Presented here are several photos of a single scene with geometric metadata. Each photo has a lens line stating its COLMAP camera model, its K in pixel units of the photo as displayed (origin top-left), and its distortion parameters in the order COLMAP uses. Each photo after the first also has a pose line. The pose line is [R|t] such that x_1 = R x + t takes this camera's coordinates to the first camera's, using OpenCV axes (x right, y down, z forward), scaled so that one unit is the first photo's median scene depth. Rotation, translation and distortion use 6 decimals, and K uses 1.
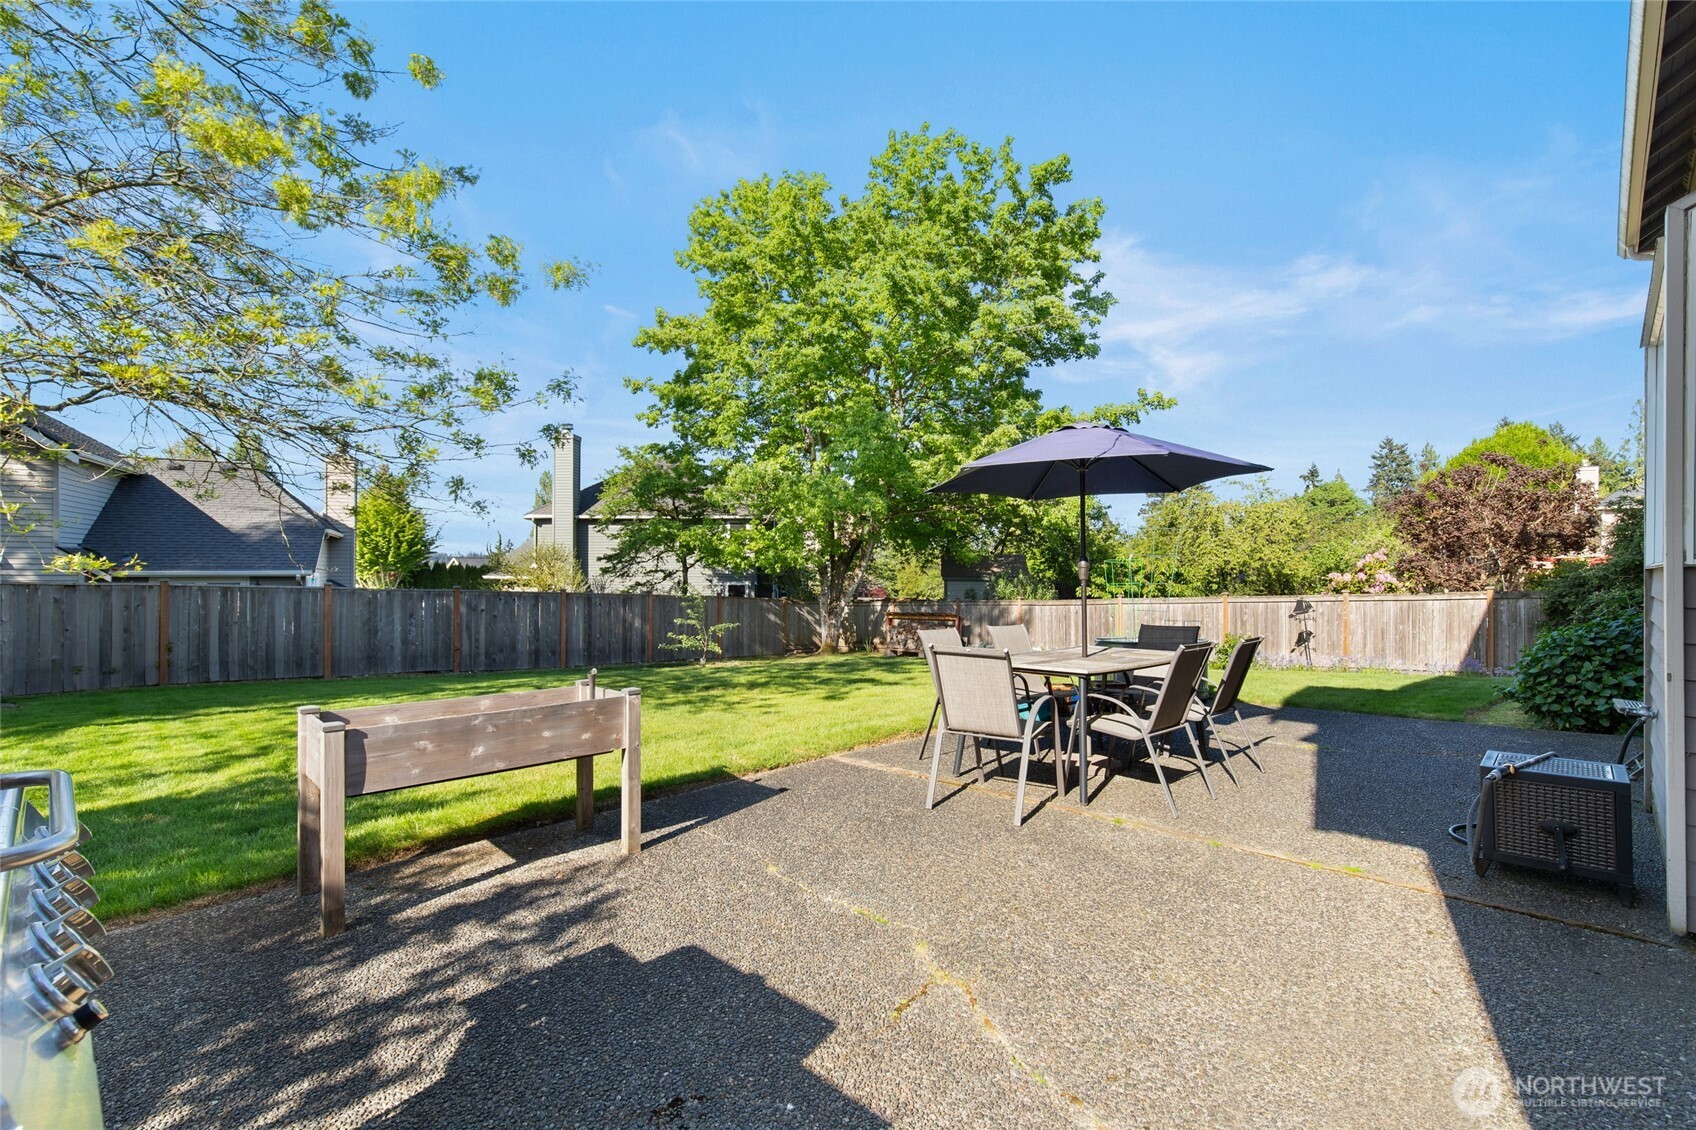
lens RADIAL K [[766.6, 0, 847.2], [0, 766.6, 566.5], [0, 0, 1]] dist [0.008897, -0.000522]
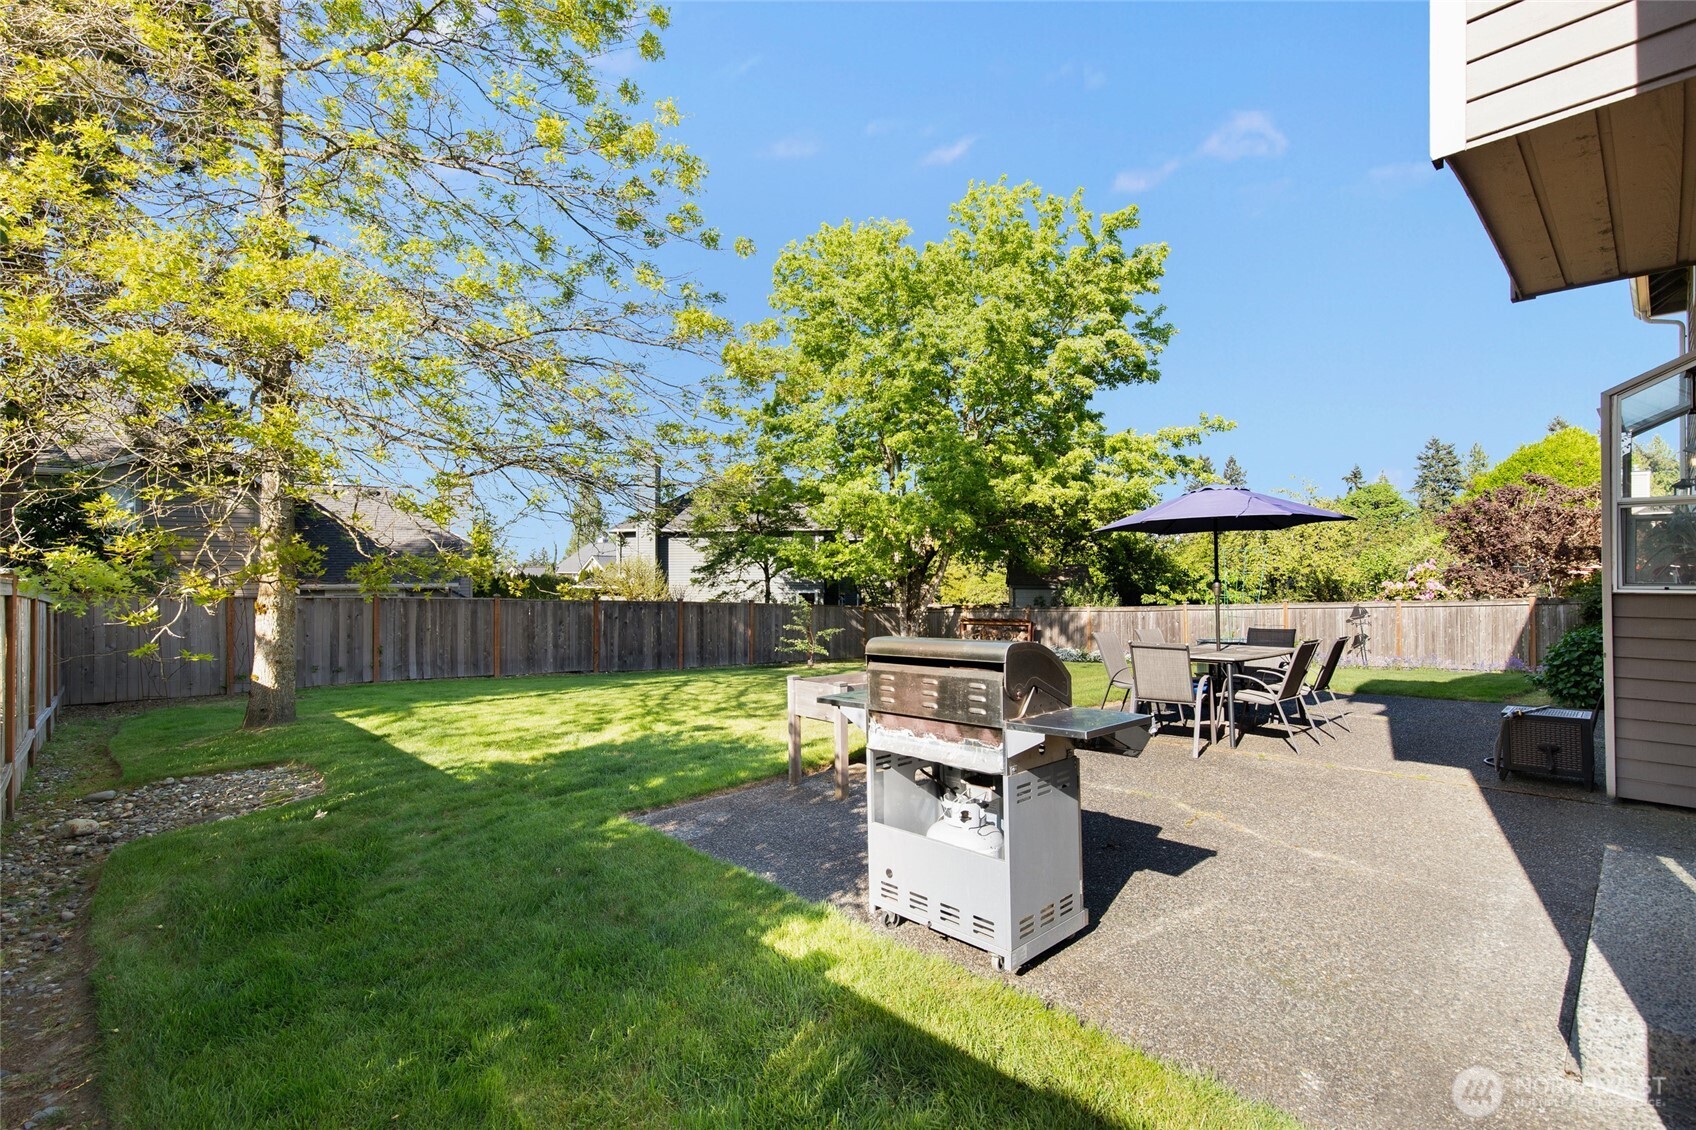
lens RADIAL K [[766.6, 0, 849.9], [0, 766.6, 569.7], [0, 0, 1]] dist [0.008897, -0.000522]
pose [[0.999285, -0.005751, -0.037377, -0.081371], [0.005622, 0.999978, -0.003562, -0.007674], [0.037396, 0.003349, 0.999295, -0.112433]]
